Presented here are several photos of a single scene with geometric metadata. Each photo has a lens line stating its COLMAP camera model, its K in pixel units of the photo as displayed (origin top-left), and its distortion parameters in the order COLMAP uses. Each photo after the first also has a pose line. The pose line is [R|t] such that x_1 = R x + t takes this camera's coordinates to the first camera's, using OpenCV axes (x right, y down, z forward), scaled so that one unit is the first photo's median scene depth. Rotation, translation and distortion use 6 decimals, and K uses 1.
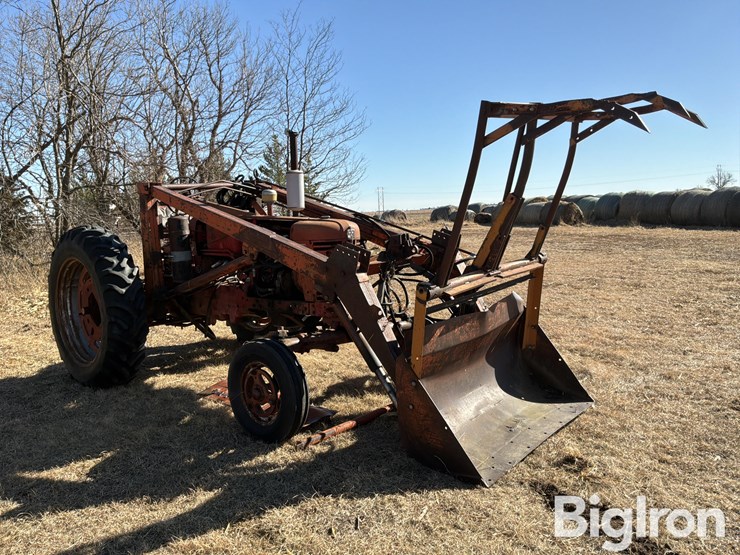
lens RADIAL K [[622.8, 0, 370.6], [0, 622.8, 280.2], [0, 0, 1]] dist [0.131827, -0.249926]
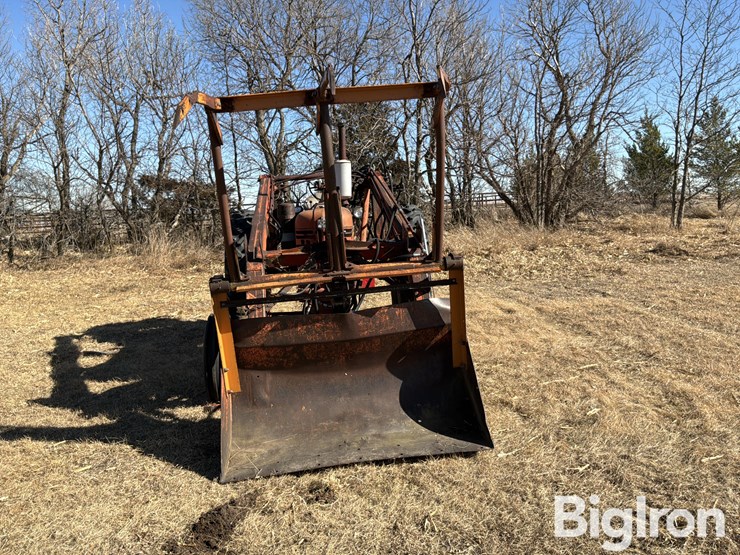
lens RADIAL K [[622.8, 0, 370.9], [0, 622.8, 276.3], [0, 0, 1]] dist [0.131827, -0.249926]
pose [[0.722118, 0.085917, -0.686414, 0.769247], [-0.062427, 0.996302, 0.059031, -0.056823], [0.688948, 0.000223, 0.724811, 0.327703]]
